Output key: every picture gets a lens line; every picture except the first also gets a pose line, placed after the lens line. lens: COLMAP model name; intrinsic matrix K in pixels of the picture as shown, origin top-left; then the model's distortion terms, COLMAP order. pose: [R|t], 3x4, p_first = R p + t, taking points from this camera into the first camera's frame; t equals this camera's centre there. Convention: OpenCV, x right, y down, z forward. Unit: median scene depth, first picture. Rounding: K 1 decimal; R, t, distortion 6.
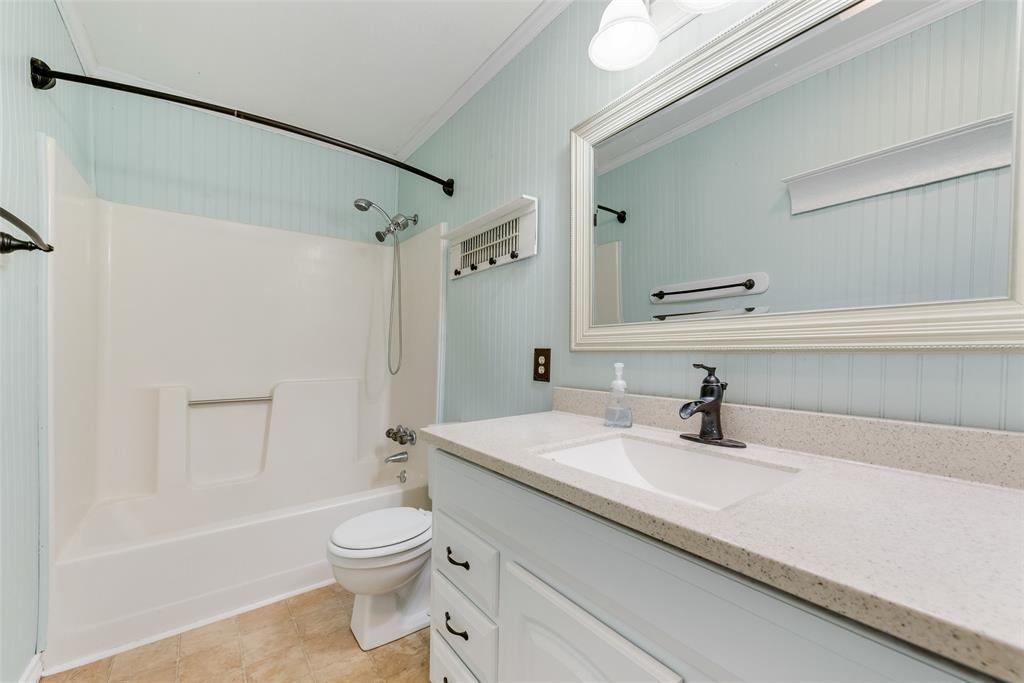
lens RADIAL K [[400.7, 0, 512.9], [0, 400.7, 346.8], [0, 0, 1]] dist [0.009426, -0.000179]
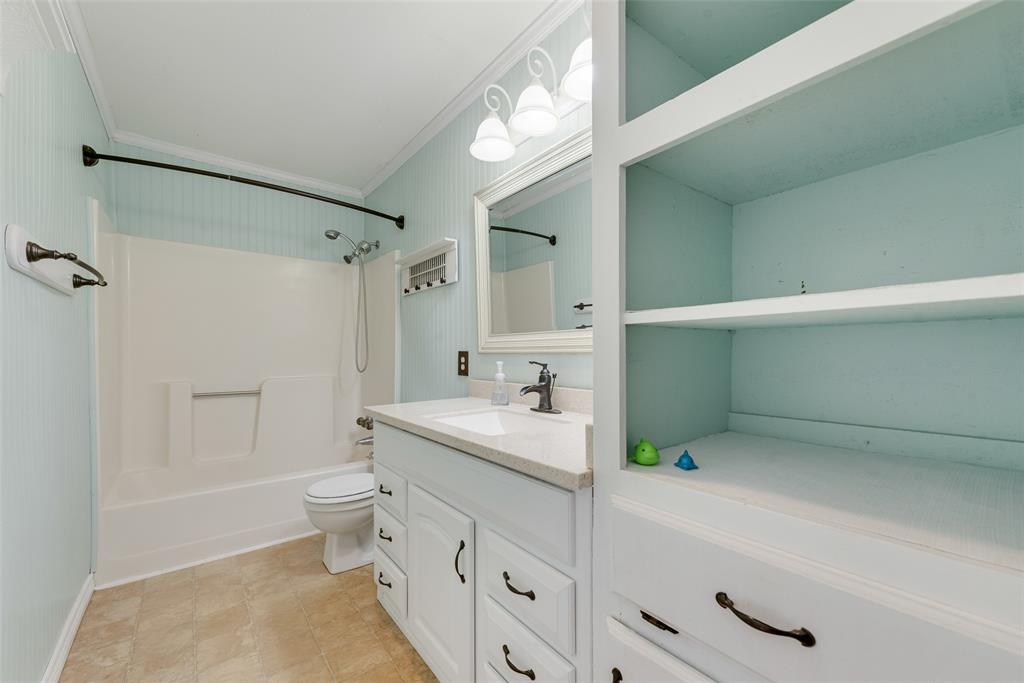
lens RADIAL K [[406.3, 0, 512.4], [0, 406.3, 357.9], [0, 0, 1]] dist [0.013220, -0.000174]
pose [[0.999900, -0.002102, 0.014020, 0.216998], [0.001755, 0.999693, 0.024724, -0.006701], [-0.014067, -0.024697, 0.999596, -0.361312]]
